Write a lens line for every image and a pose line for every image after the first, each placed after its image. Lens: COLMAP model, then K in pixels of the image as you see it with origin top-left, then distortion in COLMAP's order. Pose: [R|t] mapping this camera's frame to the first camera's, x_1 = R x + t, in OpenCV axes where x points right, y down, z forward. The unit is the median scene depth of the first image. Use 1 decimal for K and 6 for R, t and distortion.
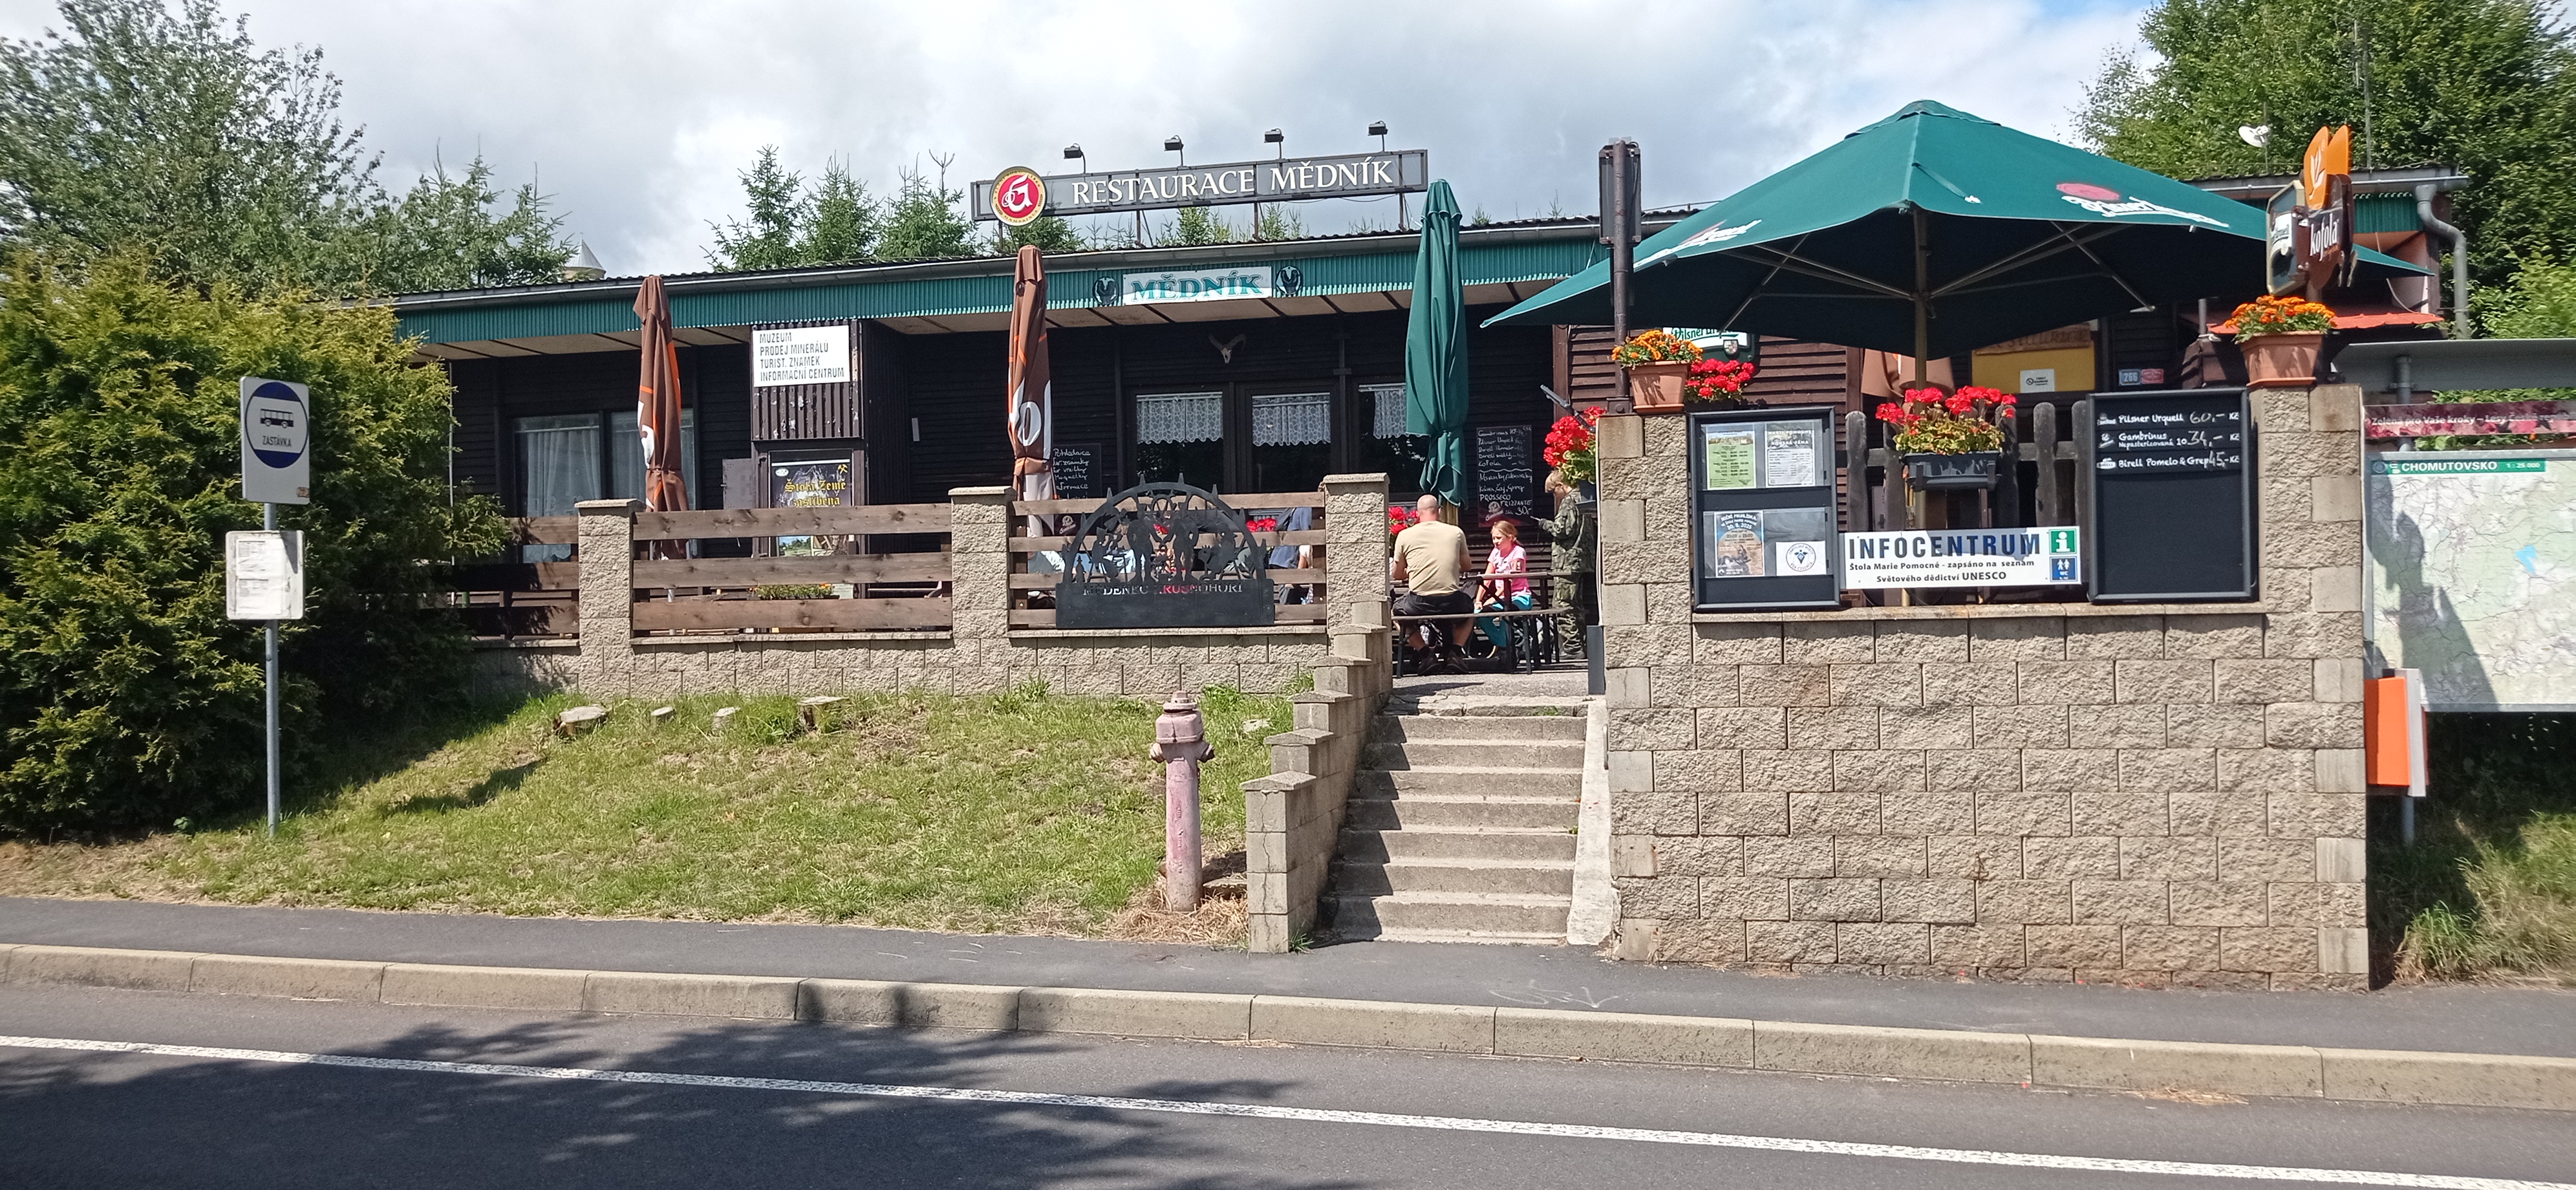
lens RADIAL K [[1932.6, 0, 1288.0], [0, 1932.6, 595.0], [0, 0, 1]] dist [0.025880, -0.007416]
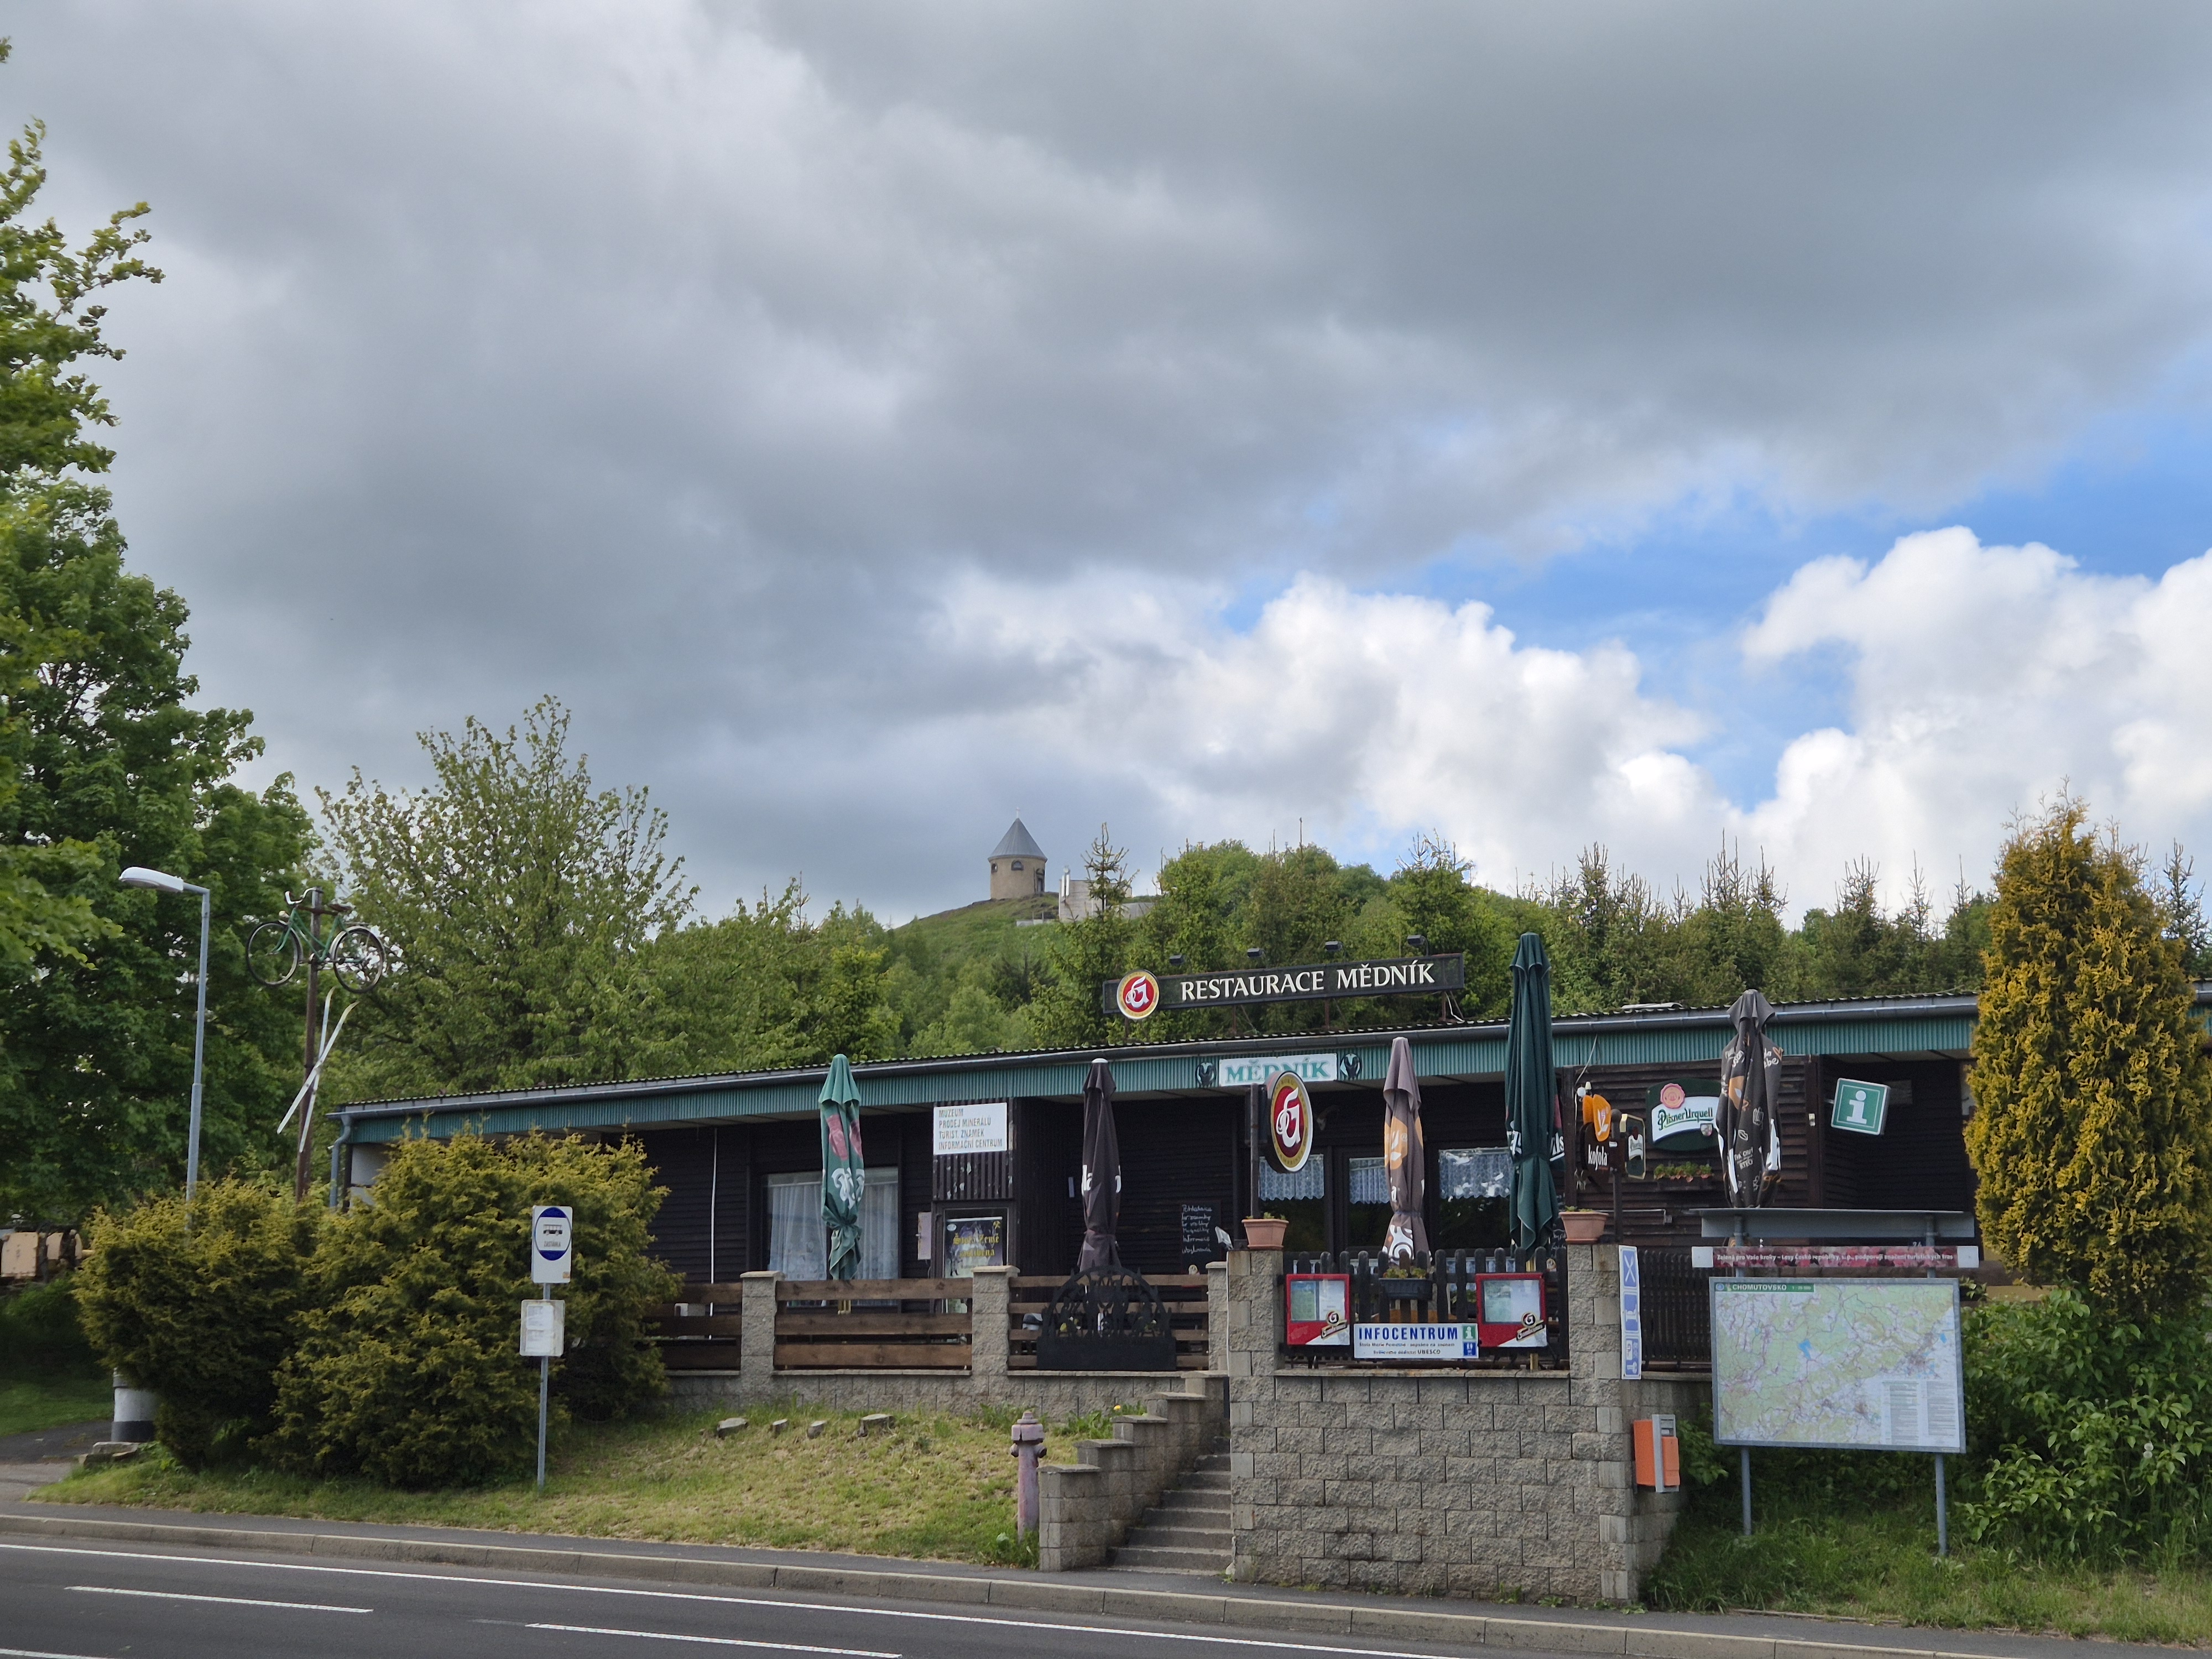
lens RADIAL K [[3051.9, 0, 1106.0], [0, 3051.9, 829.5], [0, 0, 1]] dist [0.184845, -0.814899]
pose [[0.945694, -0.036020, -0.323057, 0.916418], [-0.013281, 0.988730, -0.149119, -0.053900], [0.324788, 0.145311, 0.934557, -1.568464]]
